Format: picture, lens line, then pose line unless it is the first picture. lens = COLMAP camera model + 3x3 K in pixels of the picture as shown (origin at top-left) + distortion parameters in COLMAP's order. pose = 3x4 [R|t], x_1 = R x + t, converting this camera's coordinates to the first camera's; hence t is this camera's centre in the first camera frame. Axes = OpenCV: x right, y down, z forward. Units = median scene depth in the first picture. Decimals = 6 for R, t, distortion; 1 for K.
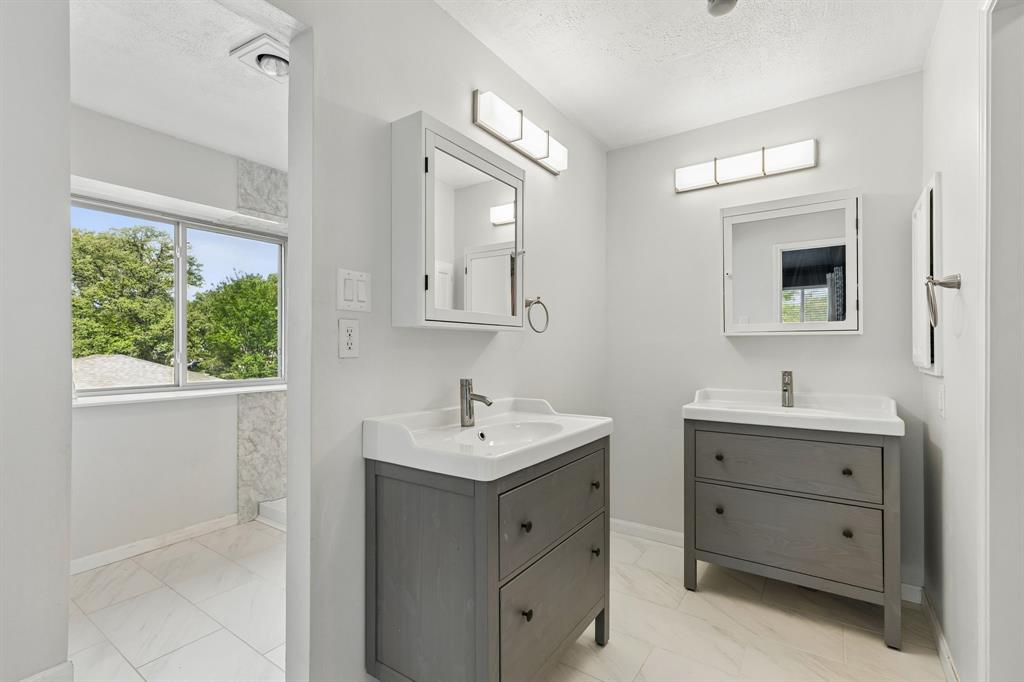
lens RADIAL K [[459.5, 0, 507.2], [0, 459.5, 346.2], [0, 0, 1]] dist [0.002839, -0.000384]
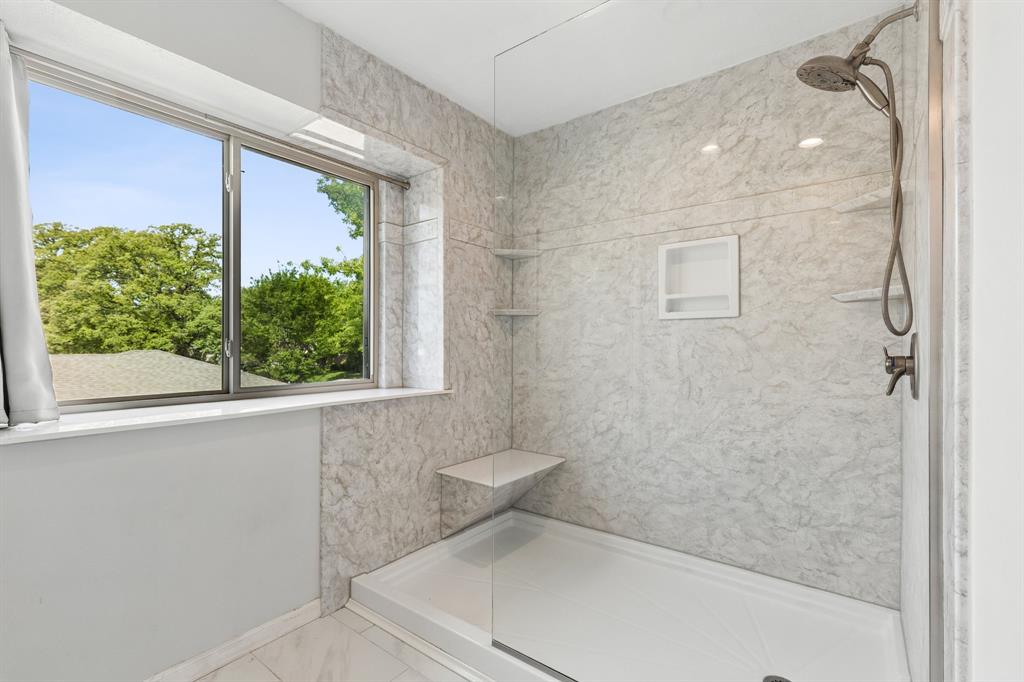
lens RADIAL K [[459.5, 0, 507.2], [0, 459.5, 346.2], [0, 0, 1]] dist [0.002839, -0.000384]
pose [[0.998664, 0.005662, -0.051362, -0.203722], [-0.005555, 0.999982, 0.002236, 0.013223], [0.051374, -0.001947, 0.998678, 0.264073]]
